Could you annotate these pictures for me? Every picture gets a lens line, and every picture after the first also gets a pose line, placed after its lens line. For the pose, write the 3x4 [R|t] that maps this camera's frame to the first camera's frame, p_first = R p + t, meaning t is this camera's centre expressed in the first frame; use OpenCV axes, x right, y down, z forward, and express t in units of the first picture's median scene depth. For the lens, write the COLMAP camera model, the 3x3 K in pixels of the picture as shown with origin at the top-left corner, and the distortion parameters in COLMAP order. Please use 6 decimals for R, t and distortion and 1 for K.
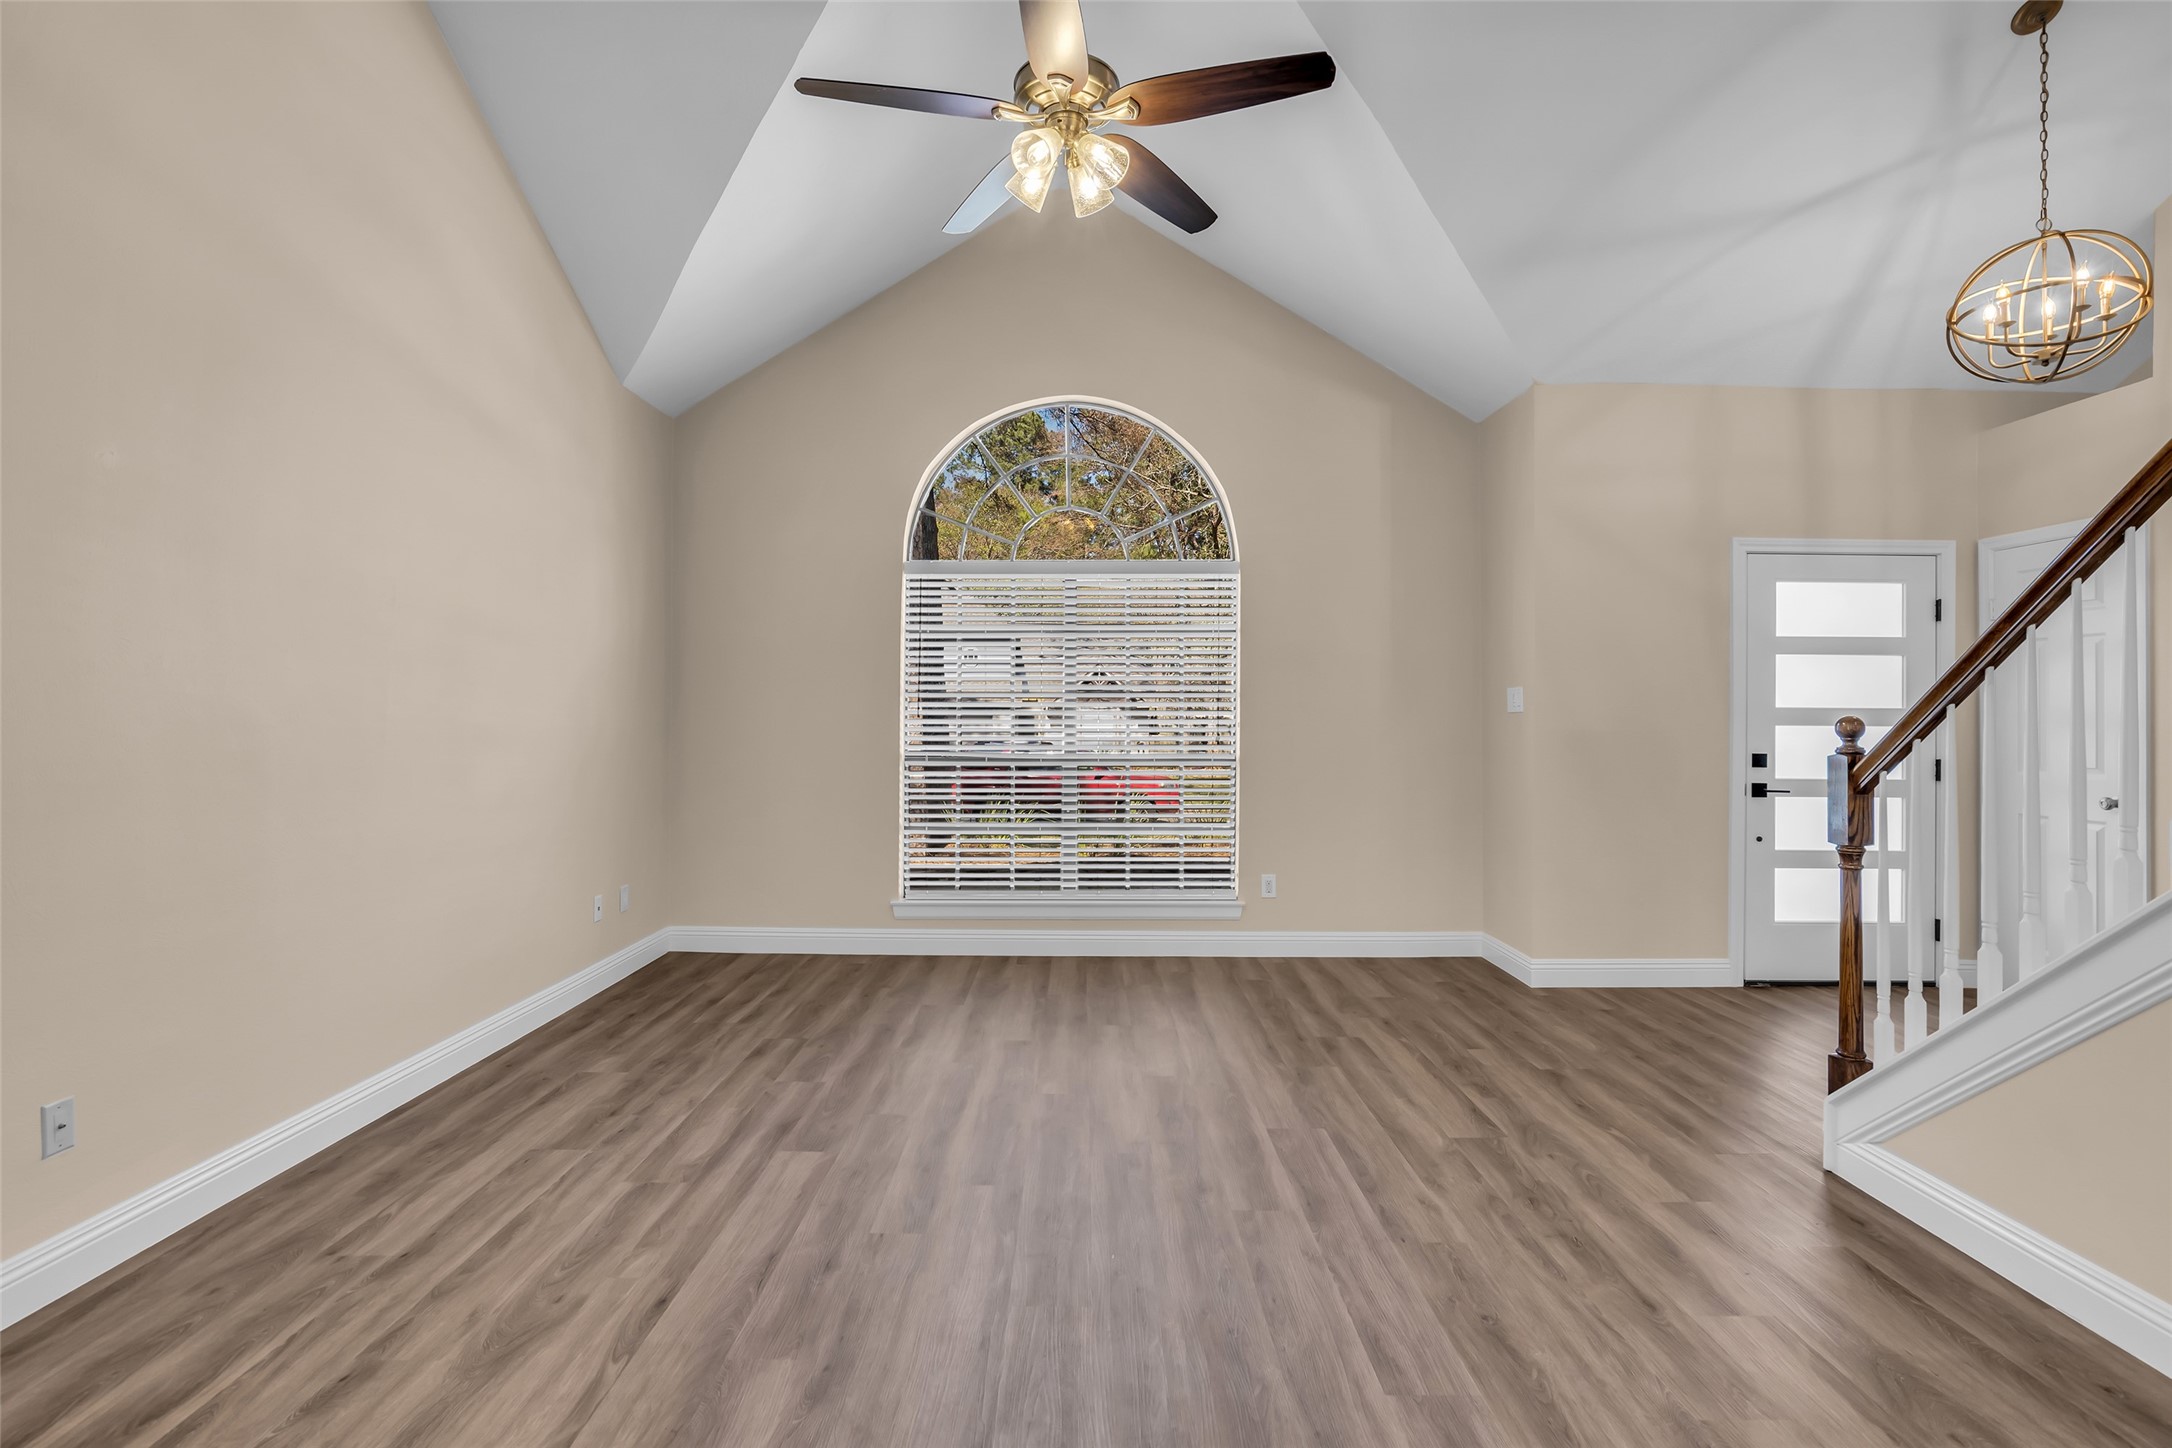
lens RADIAL K [[1003.4, 0, 1085.4], [0, 1003.4, 724.6], [0, 0, 1]] dist [-0.005199, 0.001705]
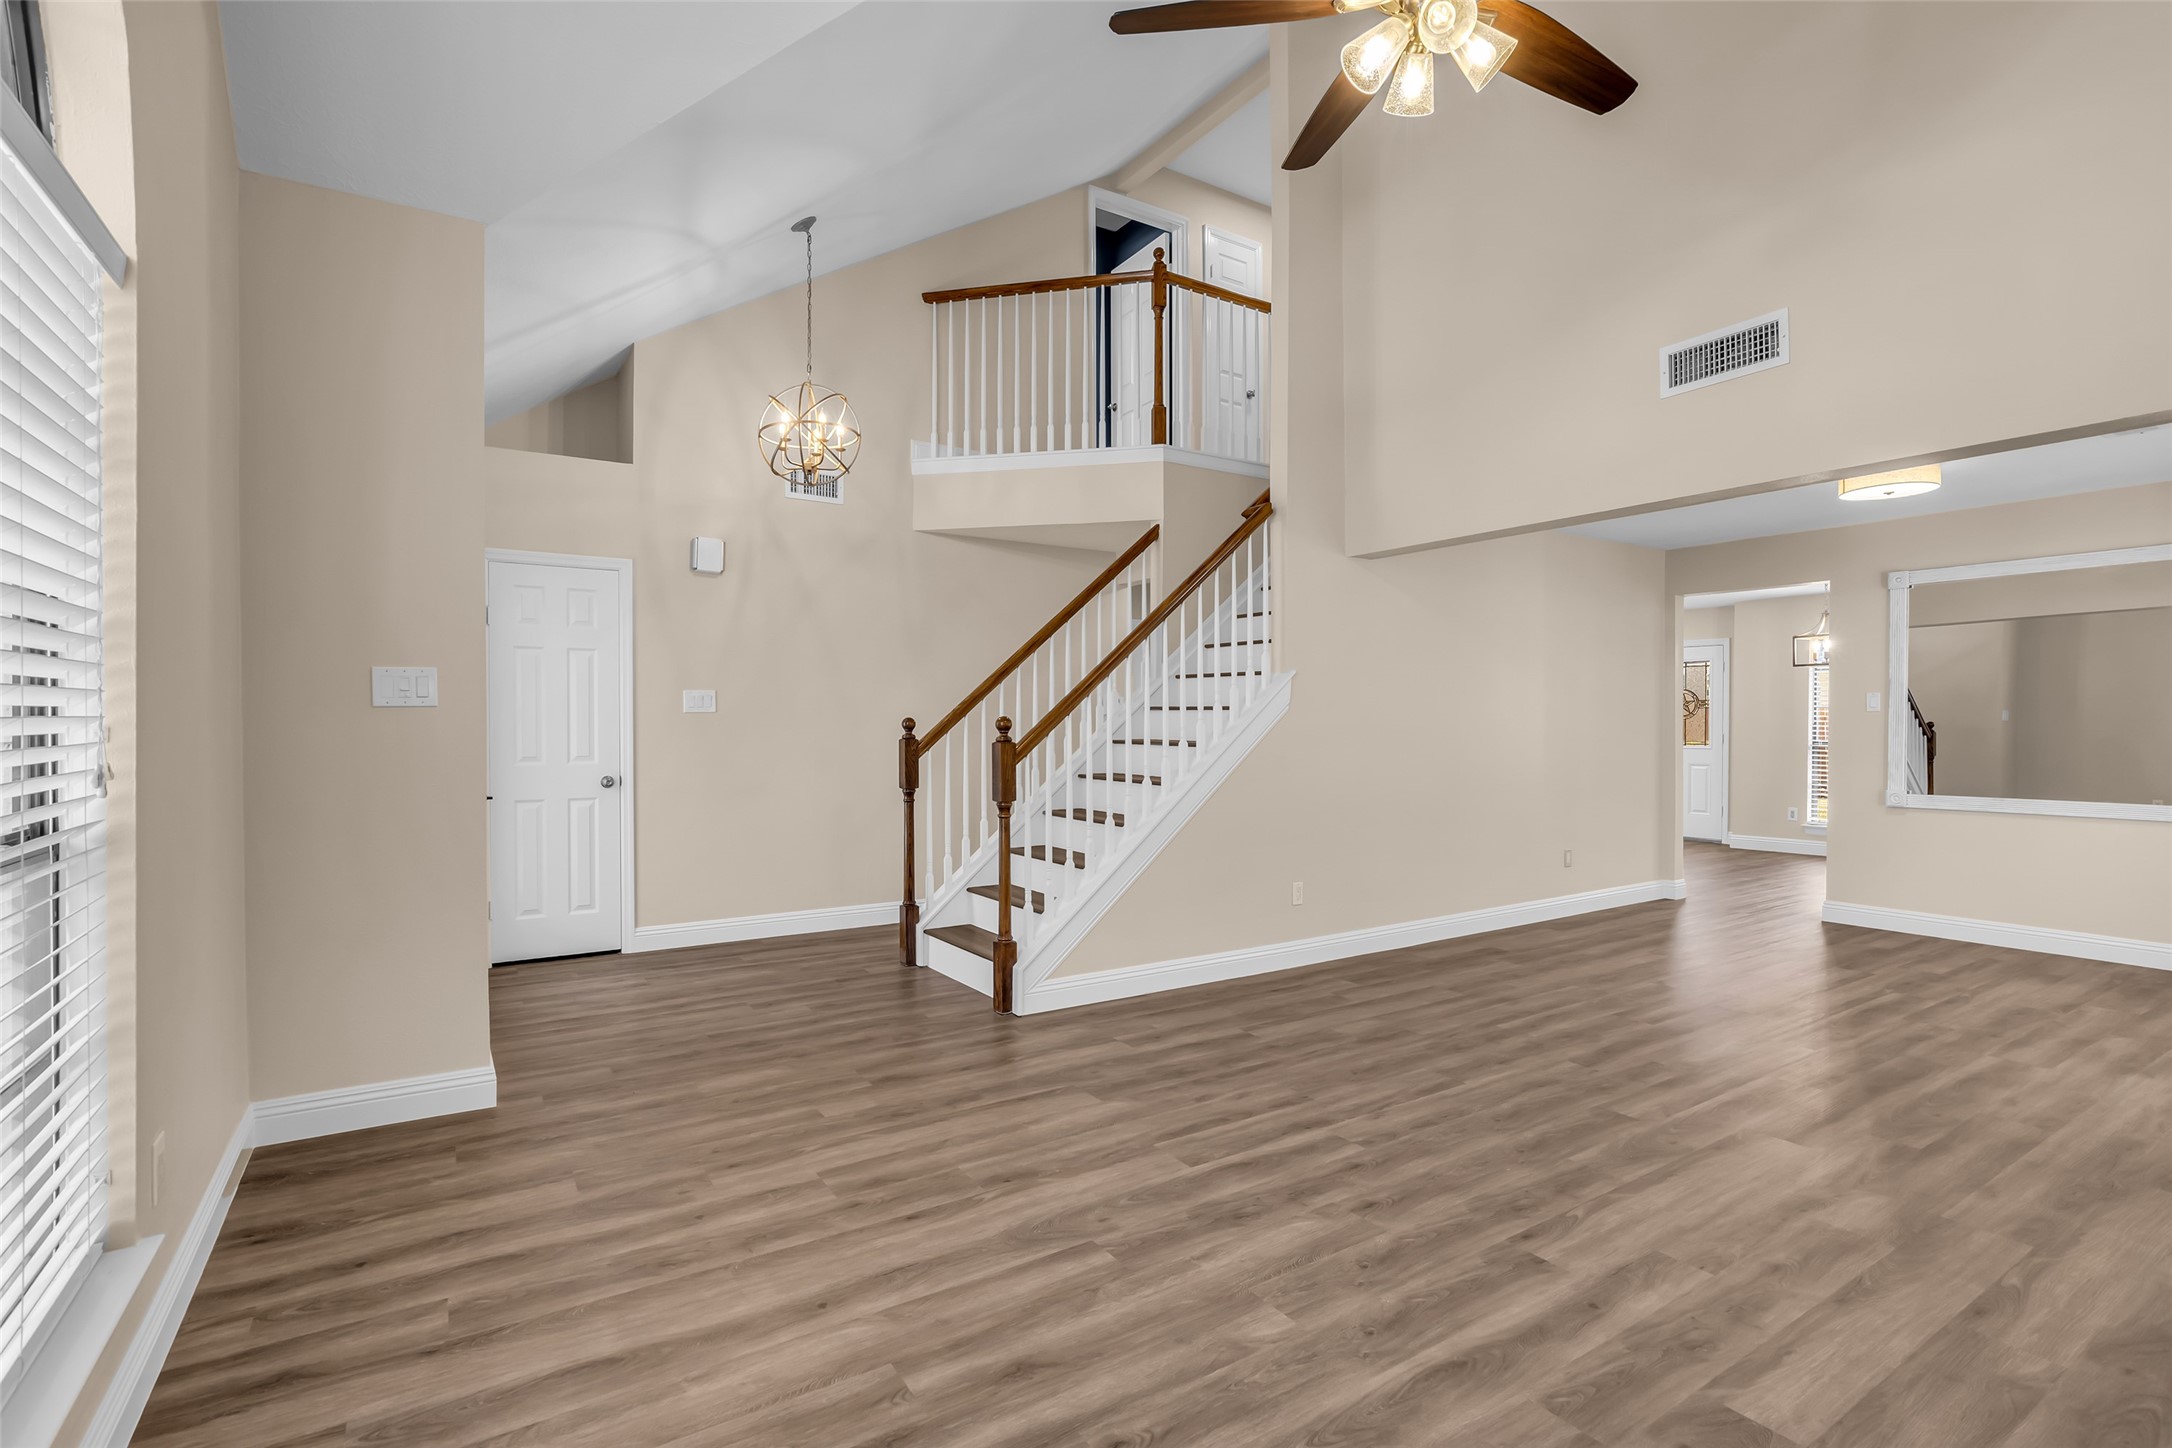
lens RADIAL K [[1003.4, 0, 1096.0], [0, 1003.4, 726.5], [0, 0, 1]] dist [-0.005199, 0.001705]
pose [[-0.542800, -0.008644, 0.839818, -0.541149], [0.000162, 0.999946, 0.010397, -0.007626], [-0.839862, 0.005779, -0.542769, 1.581055]]
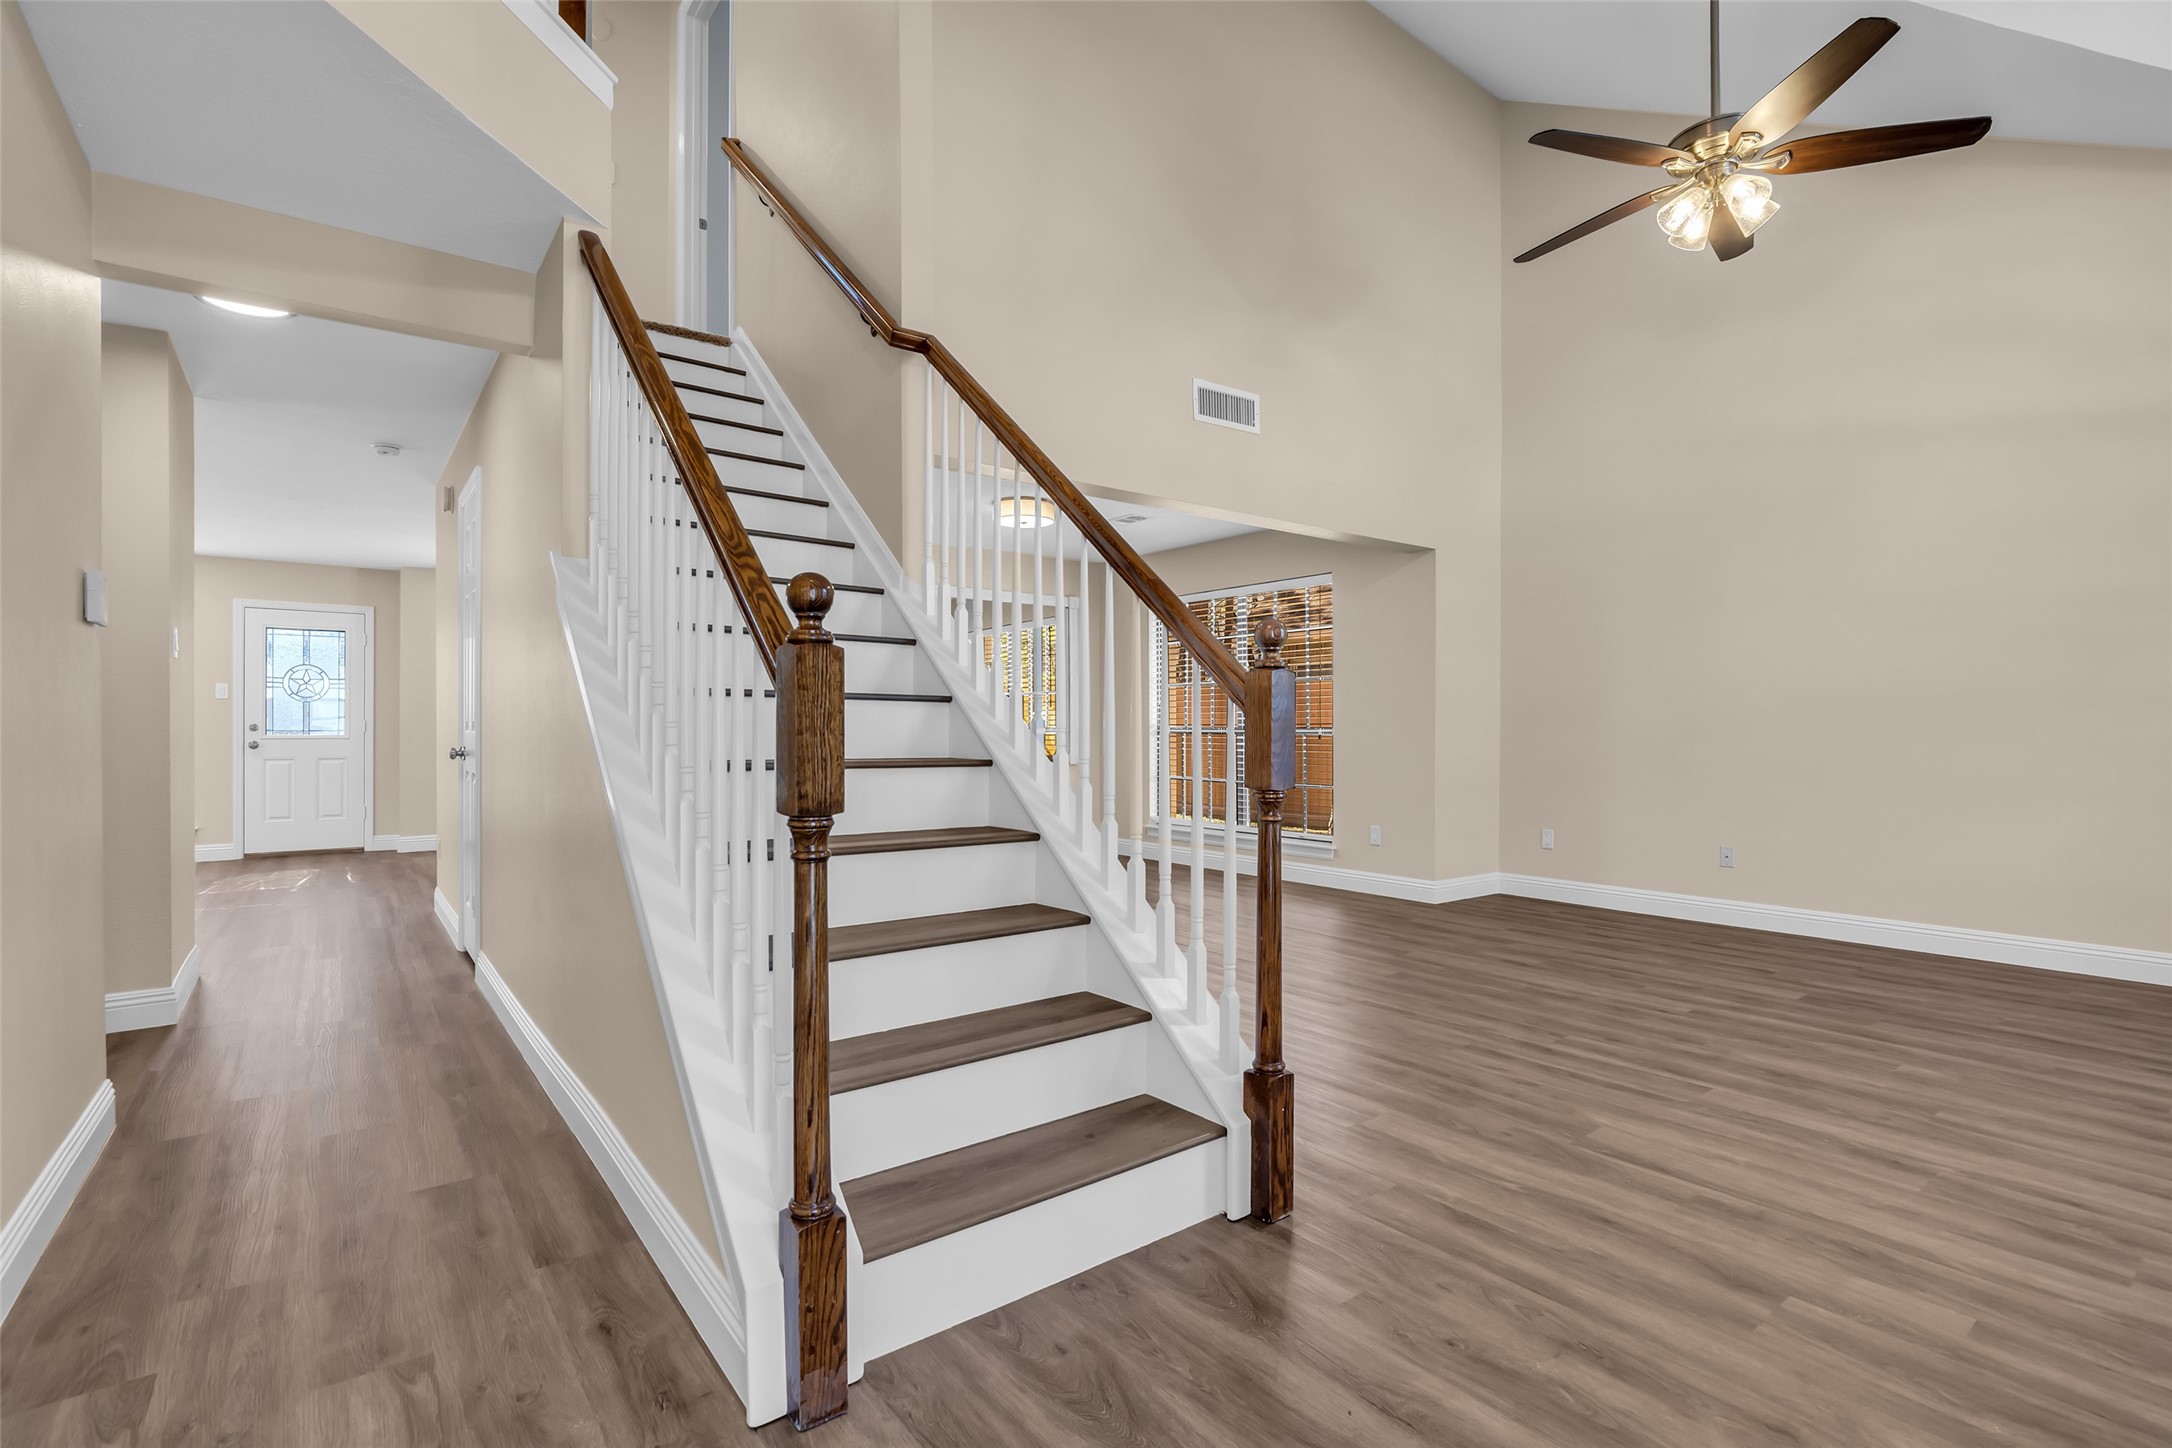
lens RADIAL K [[1003.4, 0, 1072.3], [0, 1003.4, 726.1], [0, 0, 1]] dist [-0.005199, 0.001705]
pose [[-0.797820, -0.009131, -0.602827, 1.244507], [-0.007939, 0.999958, -0.004640, 0.071980], [0.602844, 0.001084, -0.797858, 1.401447]]
